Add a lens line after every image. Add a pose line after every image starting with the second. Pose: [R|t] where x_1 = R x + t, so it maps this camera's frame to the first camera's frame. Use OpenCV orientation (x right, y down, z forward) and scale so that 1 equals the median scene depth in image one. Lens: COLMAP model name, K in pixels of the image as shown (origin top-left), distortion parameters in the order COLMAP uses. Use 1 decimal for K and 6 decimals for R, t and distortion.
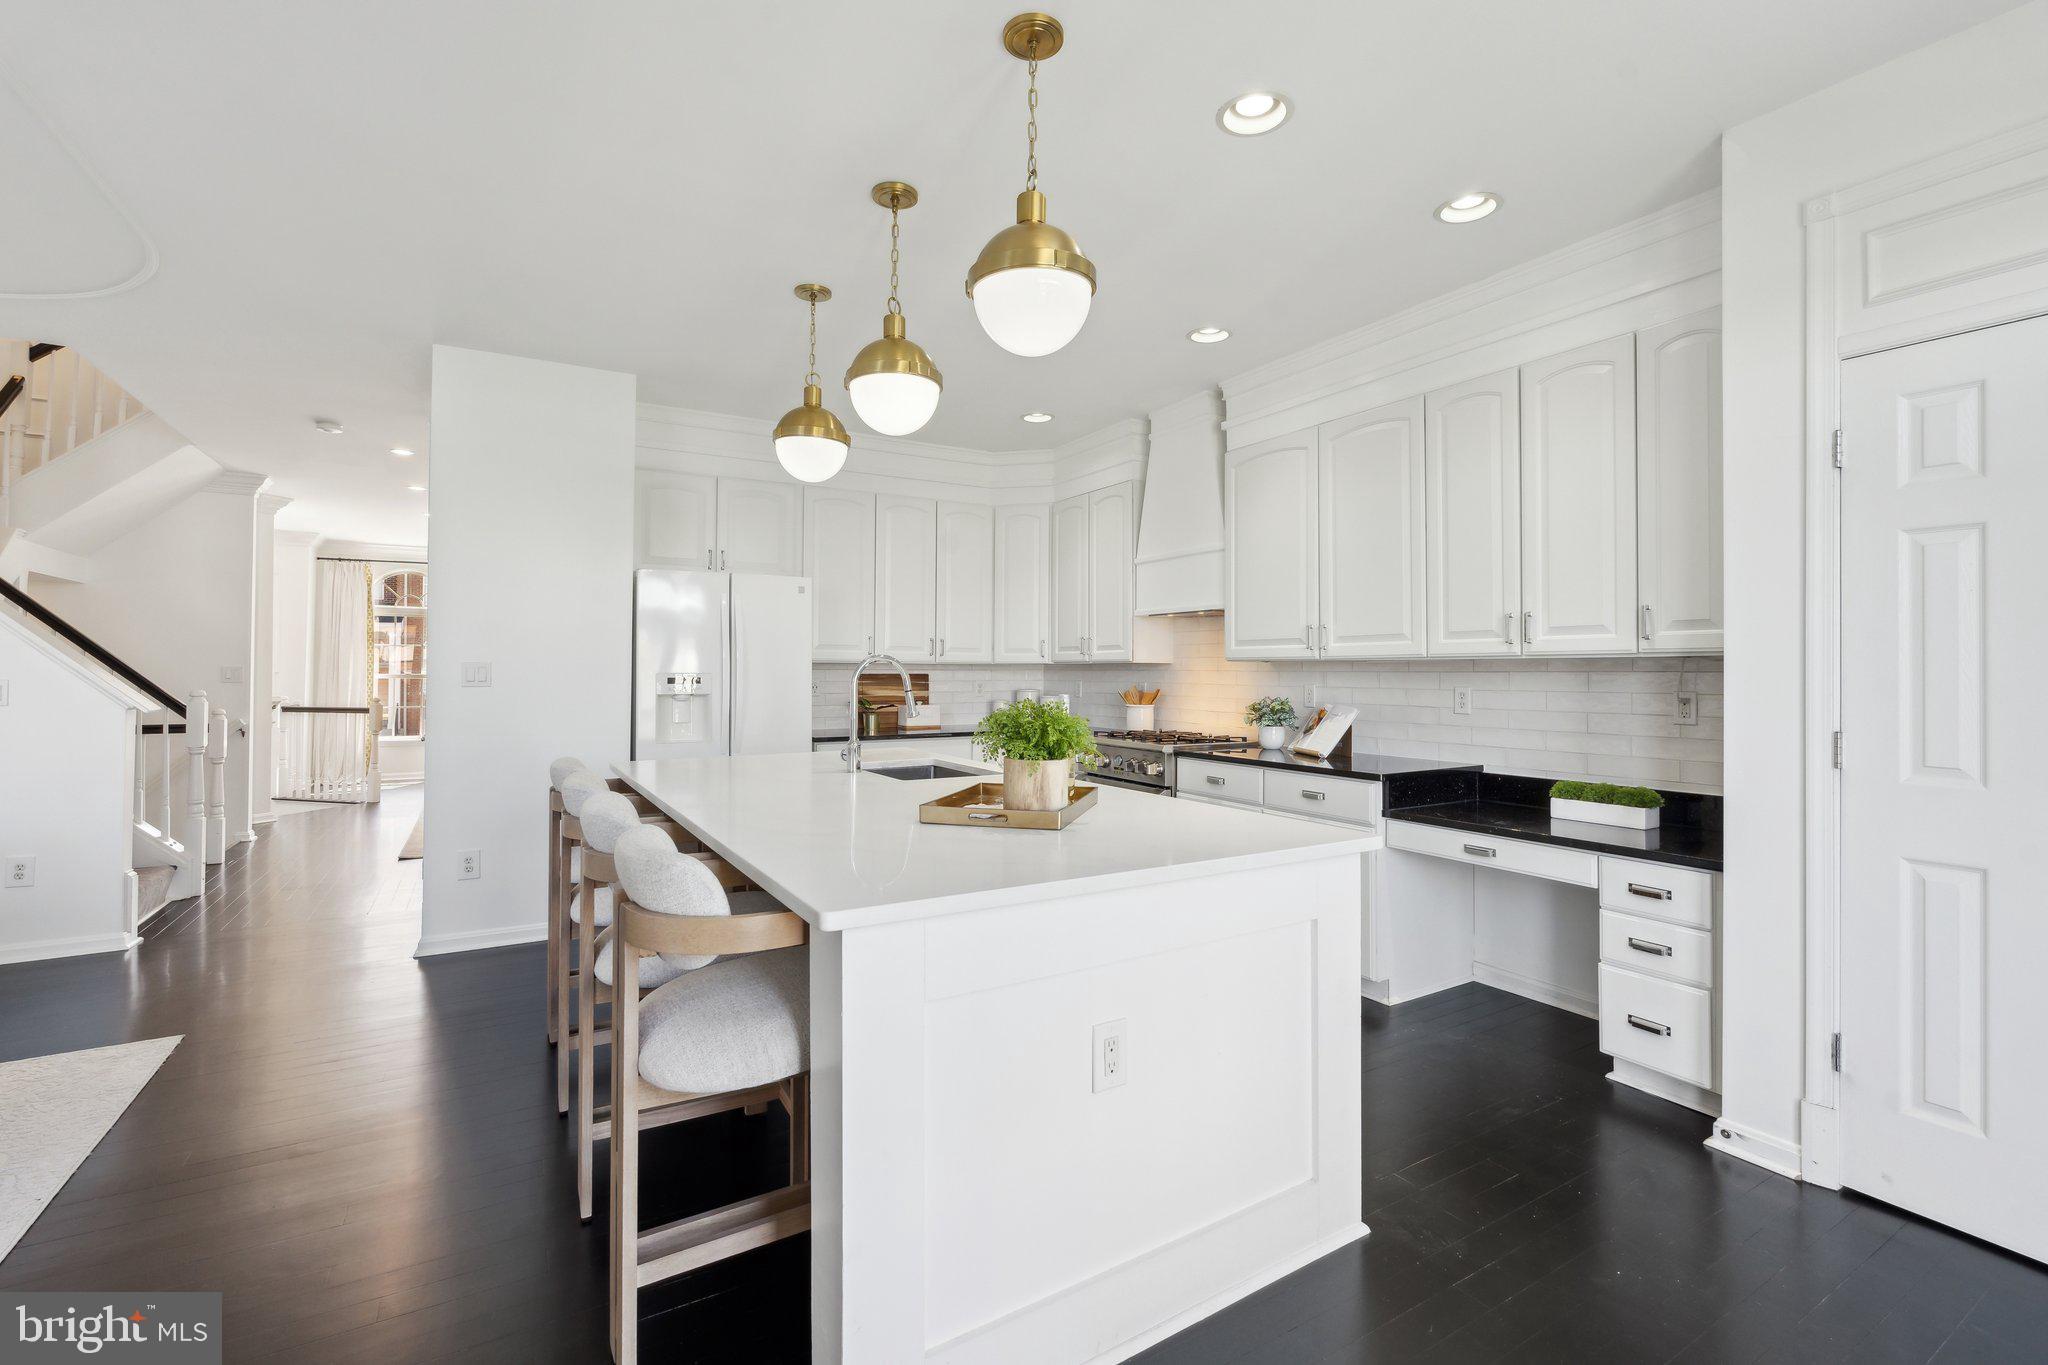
lens RADIAL K [[900.3, 0, 1021.0], [0, 900.3, 667.6], [0, 0, 1]] dist [-0.003433, -0.000422]
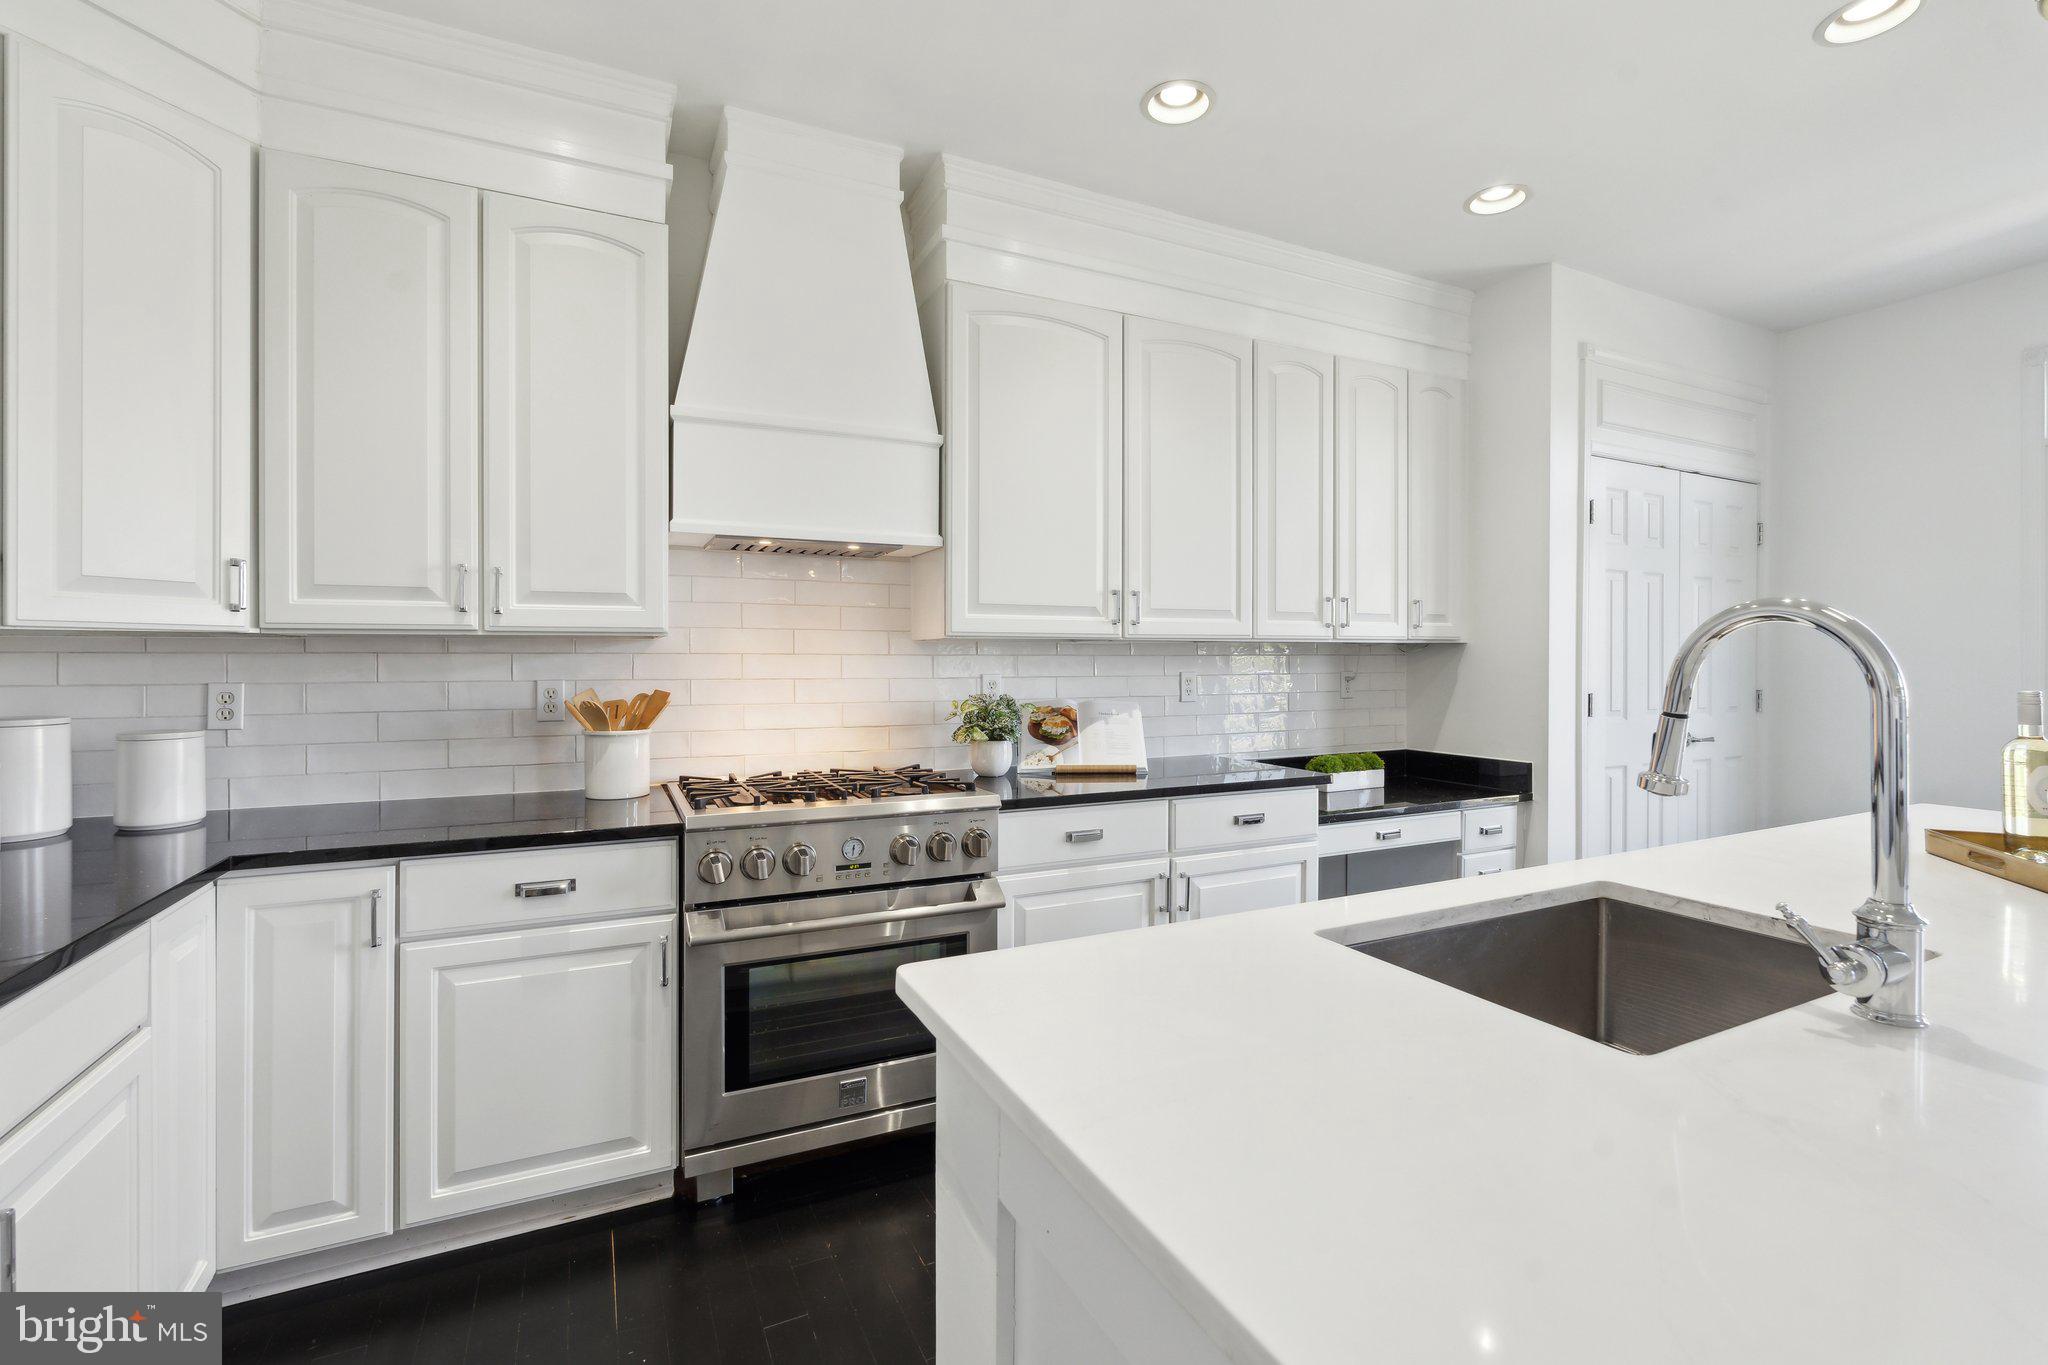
lens RADIAL K [[900.3, 0, 1021.0], [0, 900.3, 667.6], [0, 0, 1]] dist [-0.003433, -0.000422]
pose [[0.074721, -0.022143, 0.996959, -0.397045], [-0.007302, 0.999714, 0.022751, -0.001649], [-0.997178, -0.008980, 0.074538, 1.025119]]
